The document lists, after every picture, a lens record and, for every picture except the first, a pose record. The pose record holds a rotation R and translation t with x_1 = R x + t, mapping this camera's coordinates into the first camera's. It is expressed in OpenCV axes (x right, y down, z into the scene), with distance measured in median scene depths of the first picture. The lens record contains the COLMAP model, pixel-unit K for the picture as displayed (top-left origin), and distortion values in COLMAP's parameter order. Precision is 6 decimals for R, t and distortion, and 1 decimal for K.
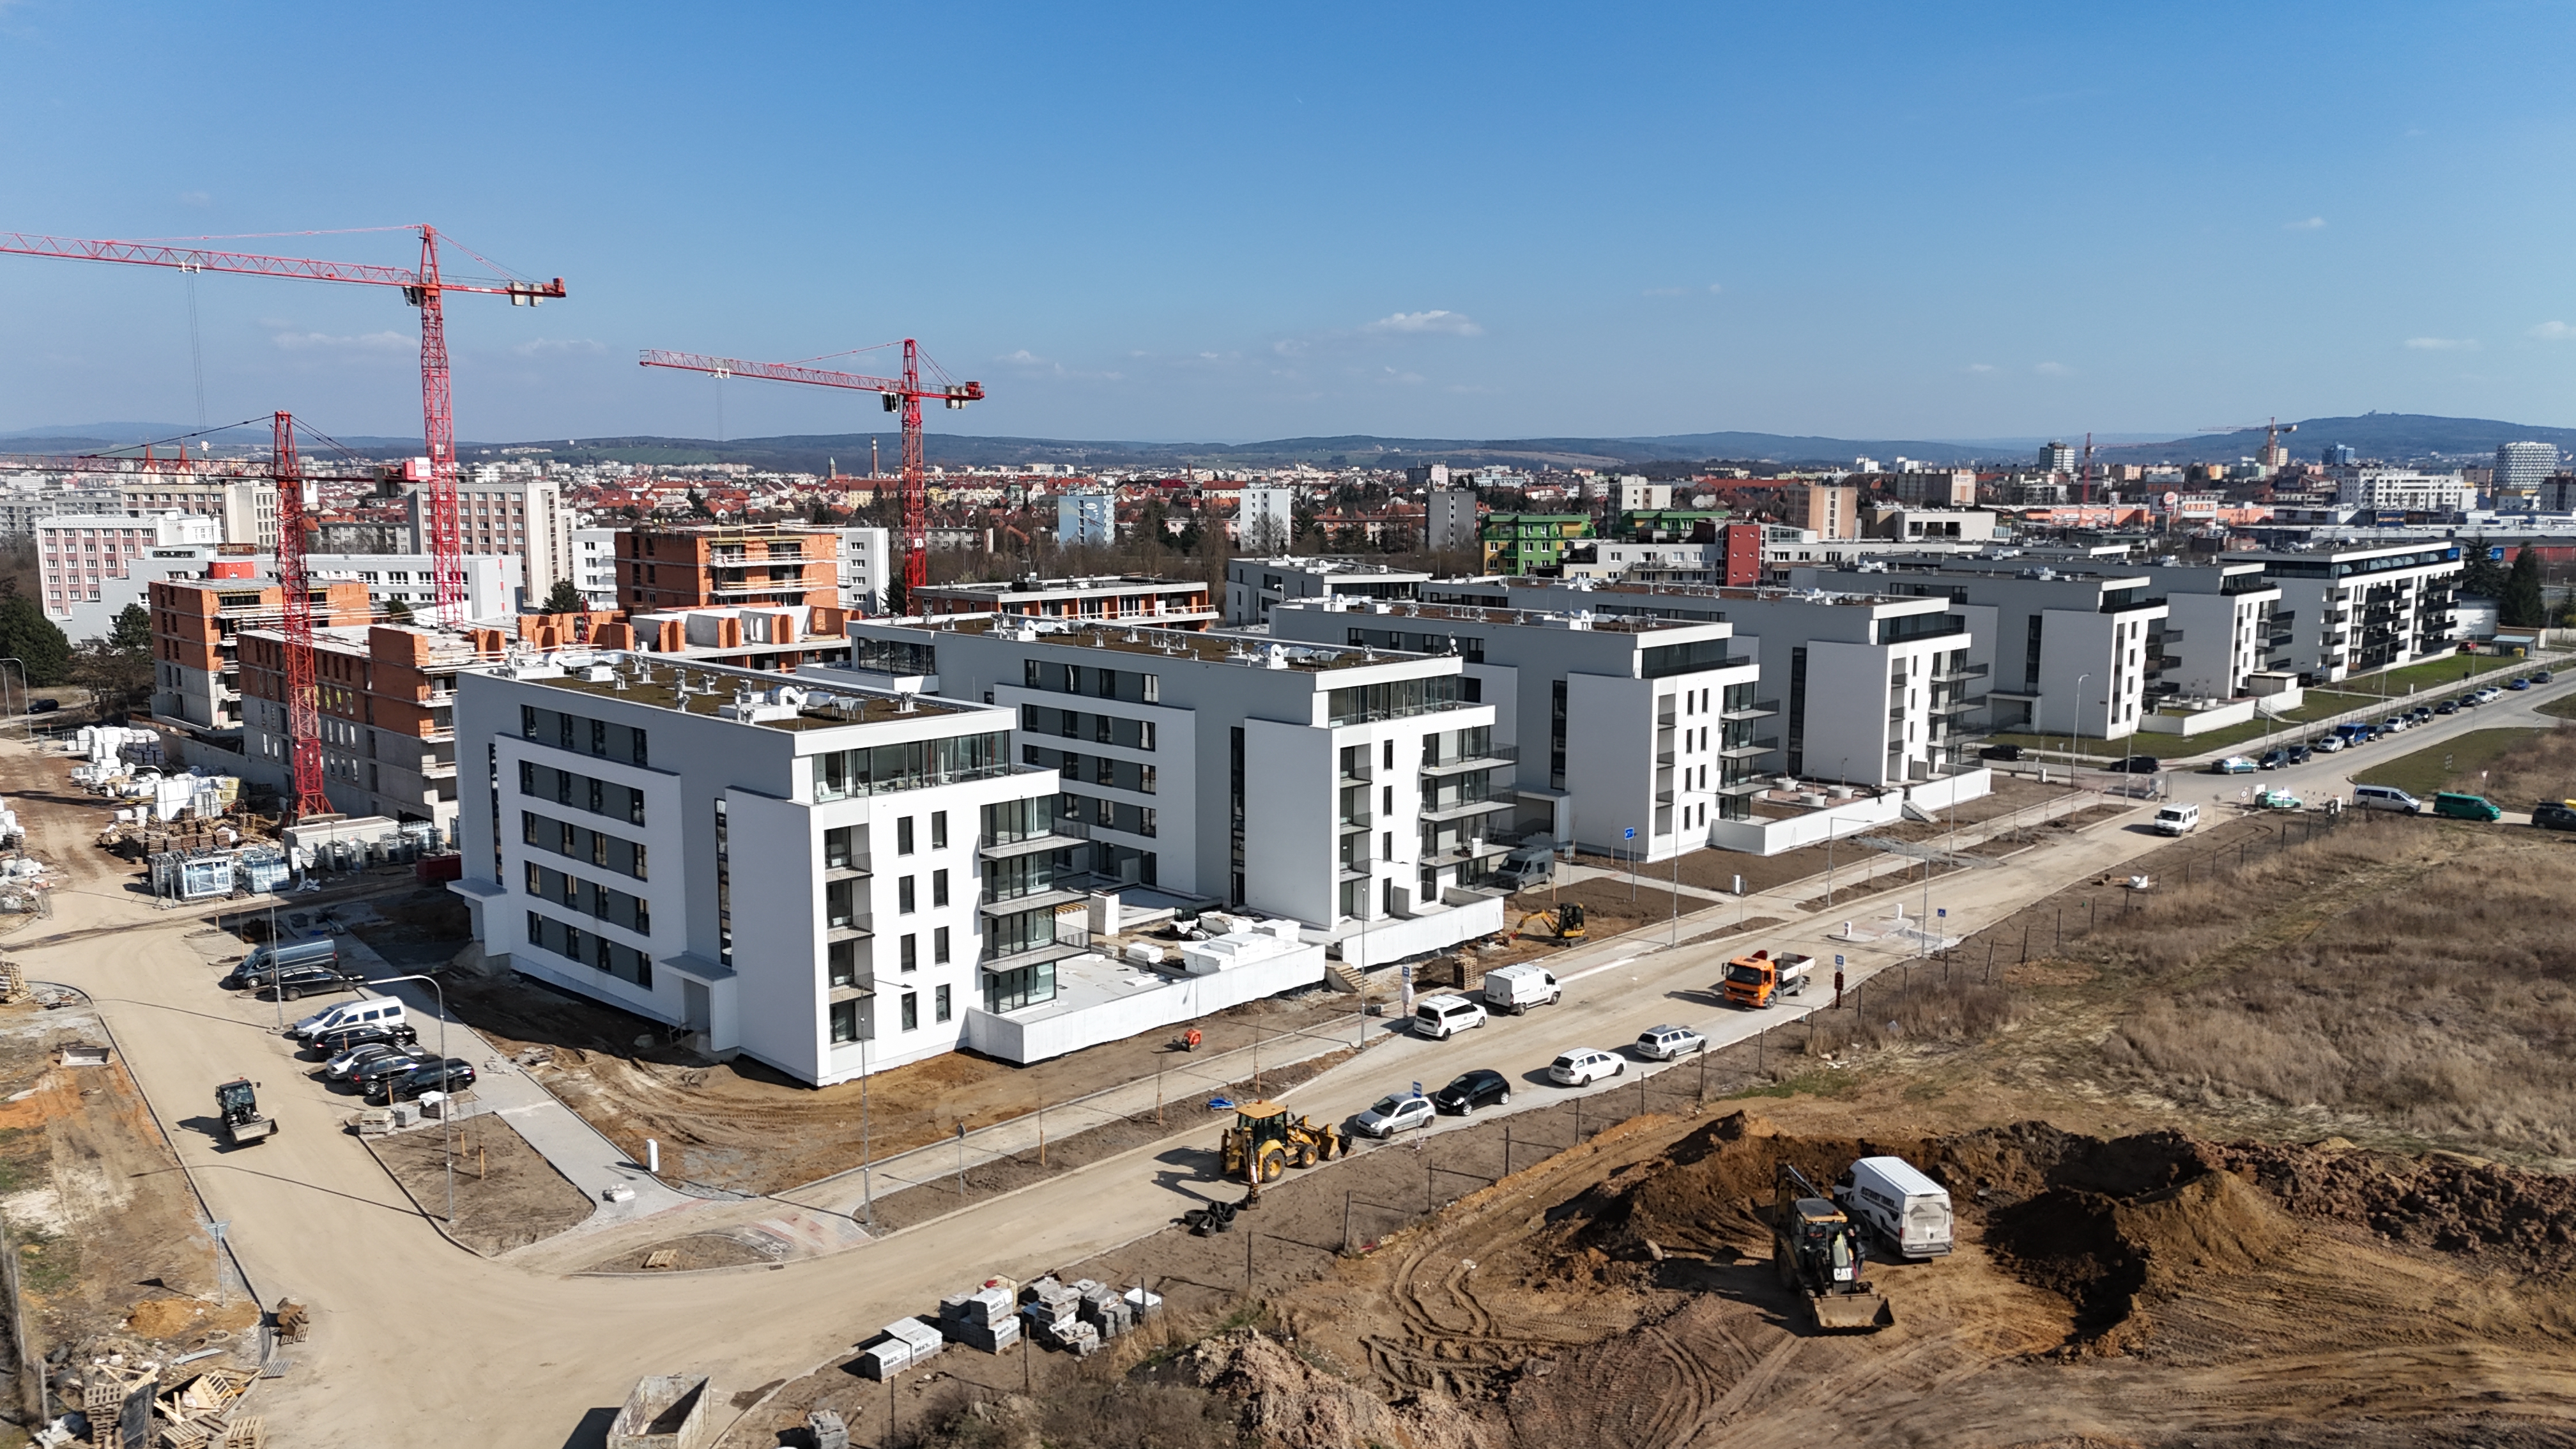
lens RADIAL K [[1887.8, 0, 1288.0], [0, 1887.8, 724.5], [0, 0, 1]] dist [0.083465, -0.070413]
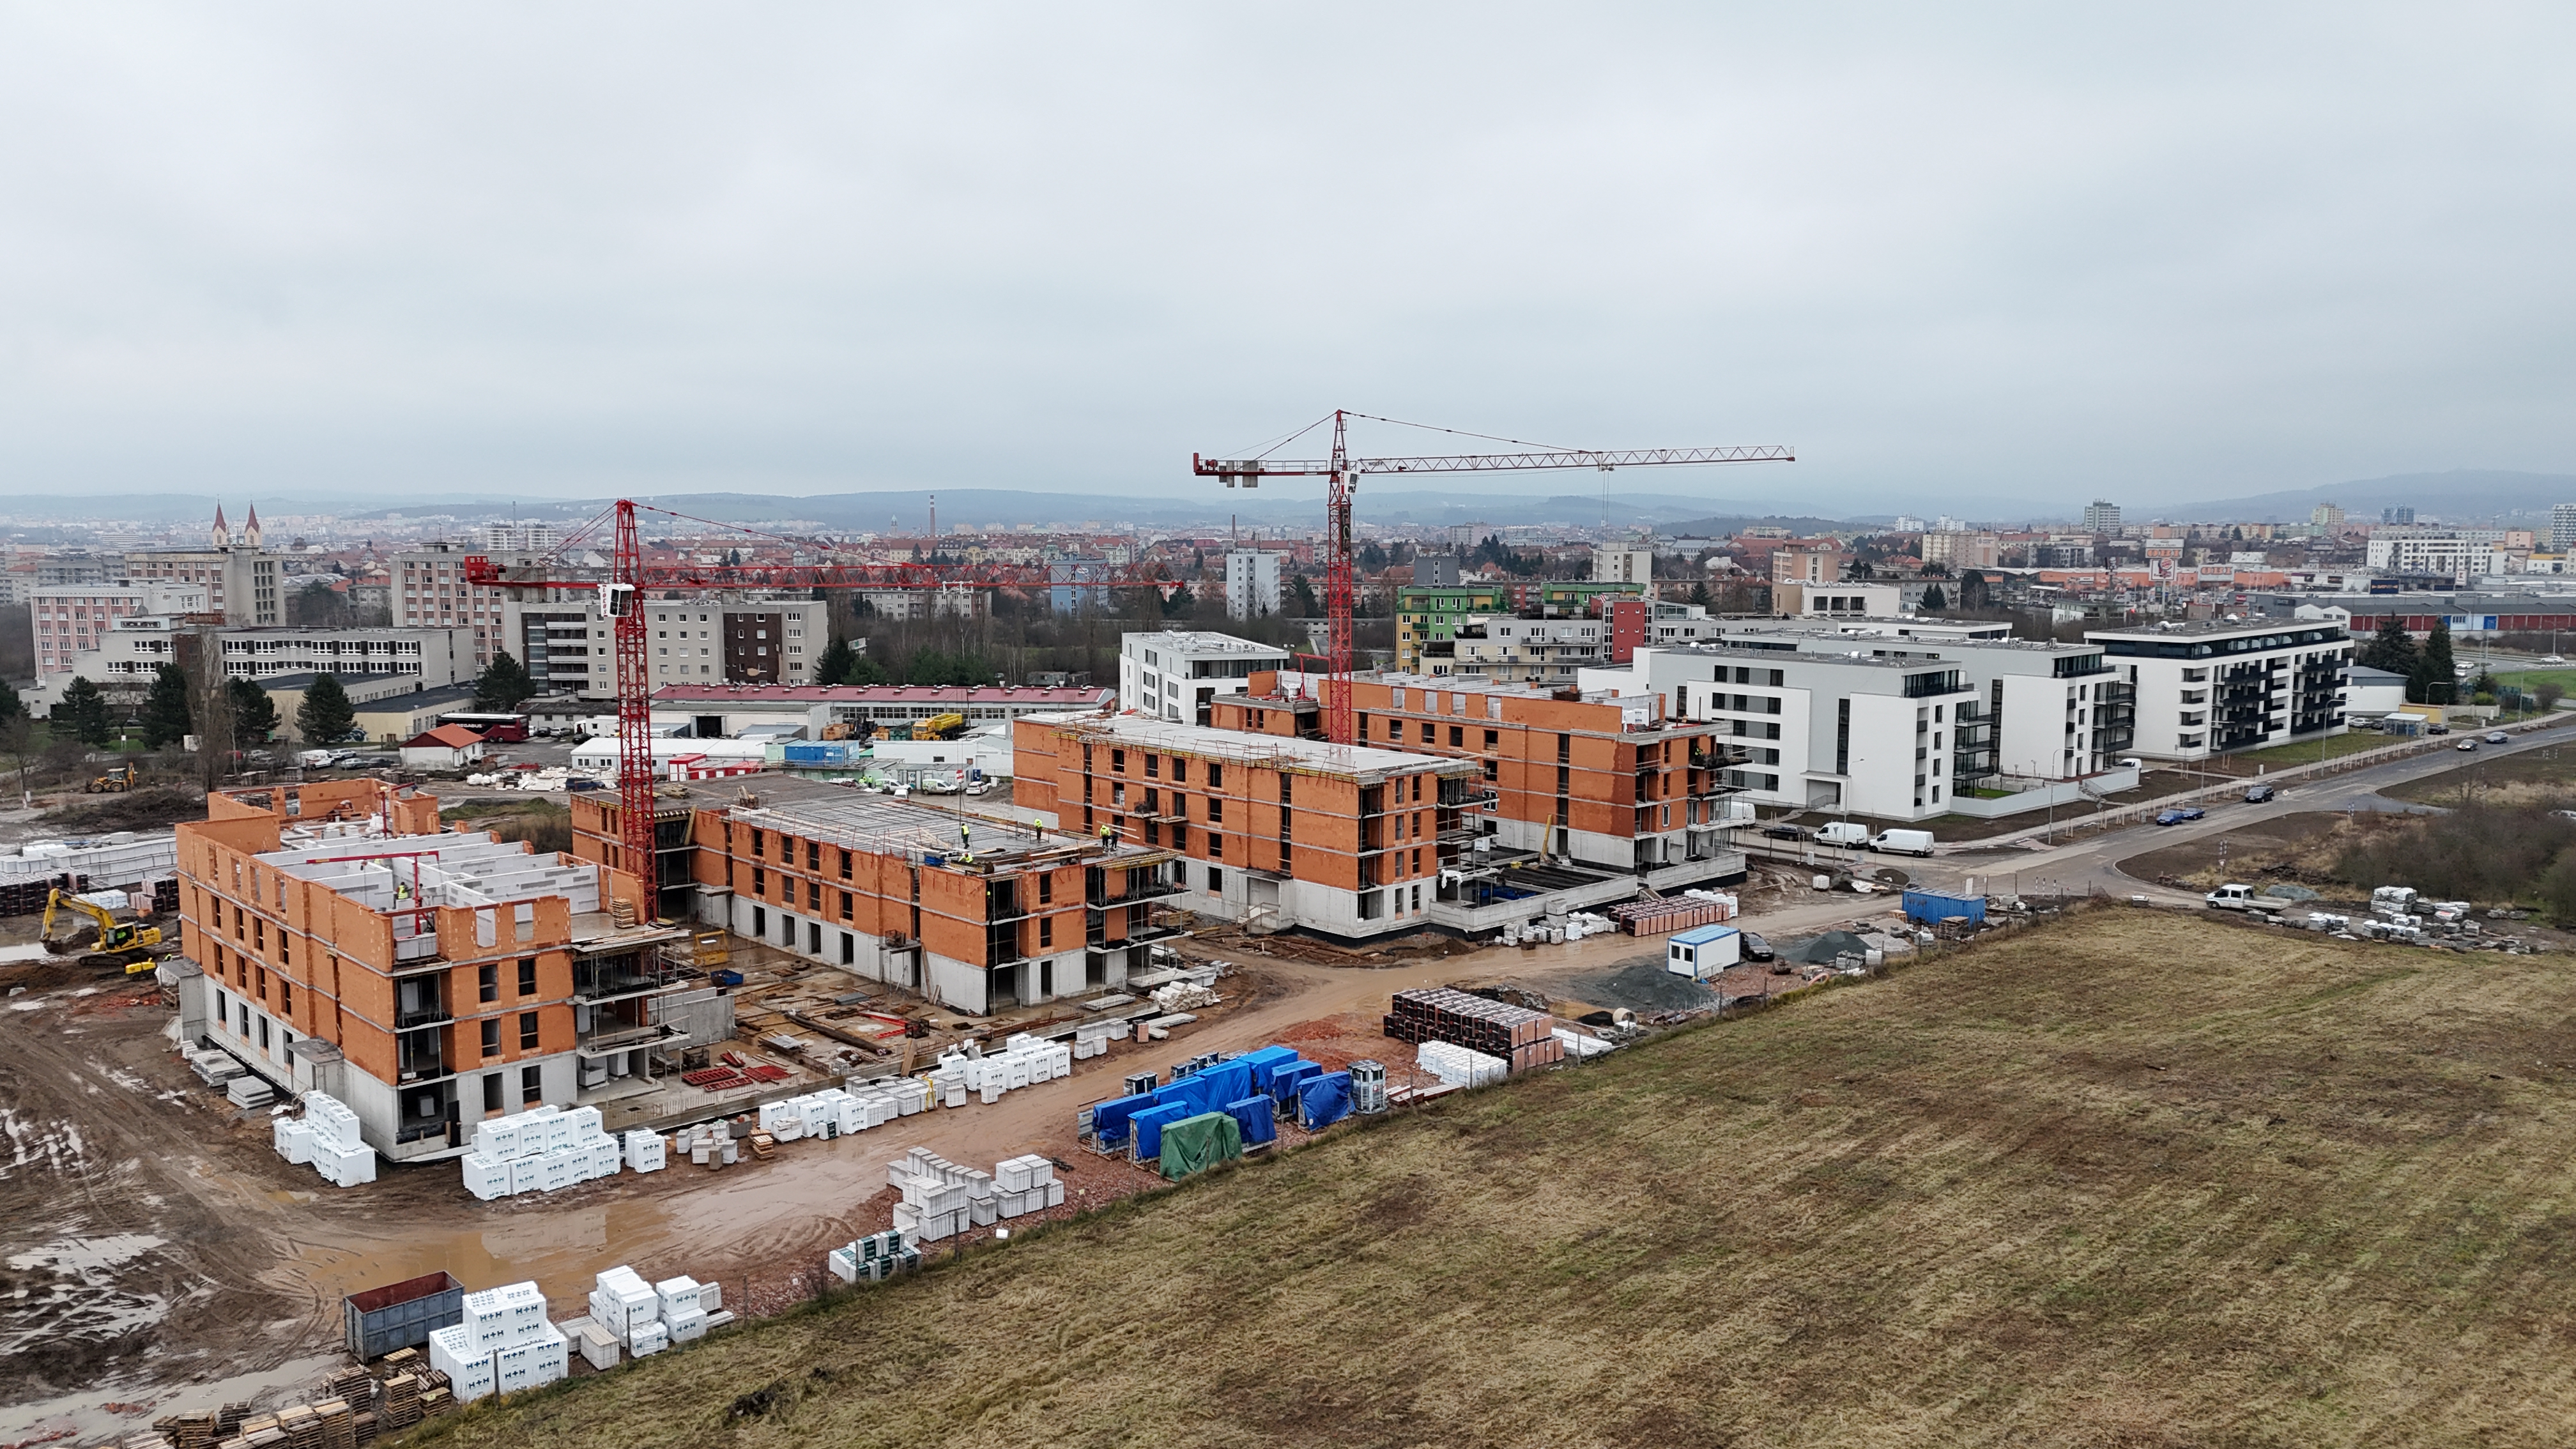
lens RADIAL K [[1879.6, 0, 1288.0], [0, 1879.6, 724.5], [0, 0, 1]] dist [0.084963, -0.070952]
pose [[0.999233, 0.004587, -0.038879, 0.130111], [-0.005662, 0.999604, -0.027582, -0.013436], [0.038737, 0.027781, 0.998863, -0.027180]]
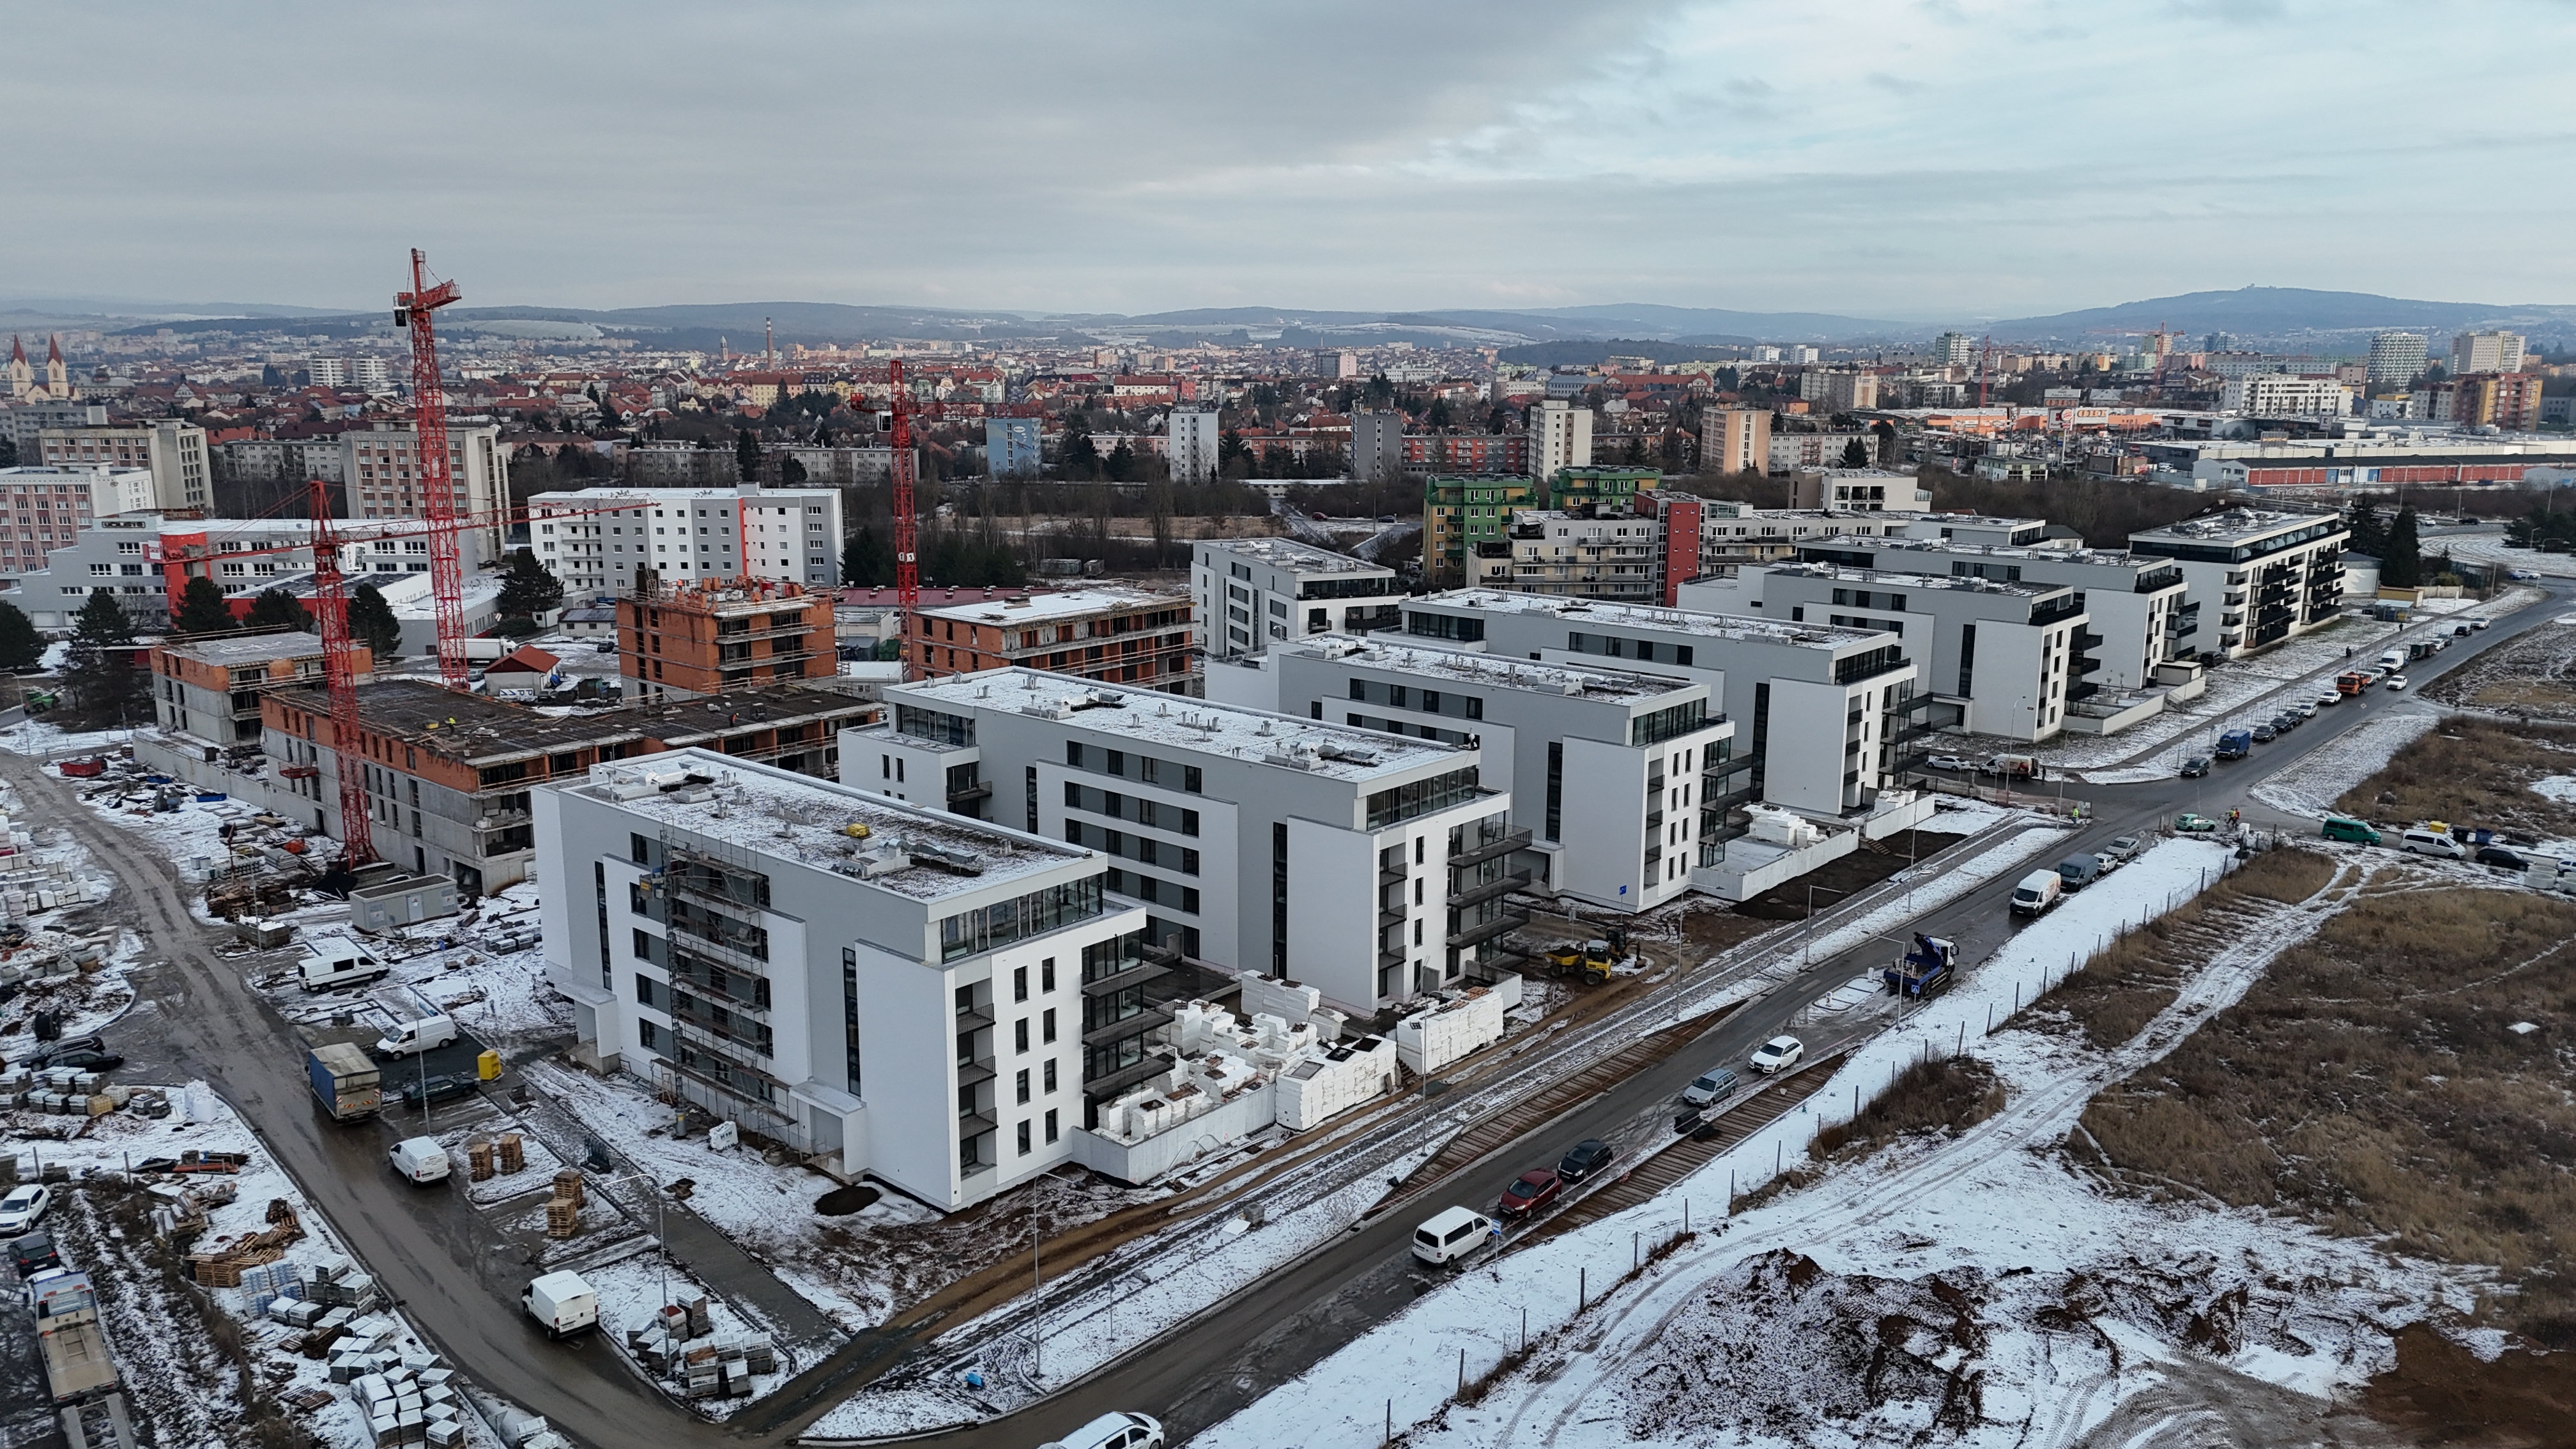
lens RADIAL K [[1887.8, 0, 1288.0], [0, 1887.8, 724.5], [0, 0, 1]] dist [0.083465, -0.070413]
pose [[0.998556, -0.008829, 0.052982, -0.045594], [0.005232, 0.997695, 0.067659, -0.074329], [-0.053457, -0.067284, 0.996301, -0.046281]]
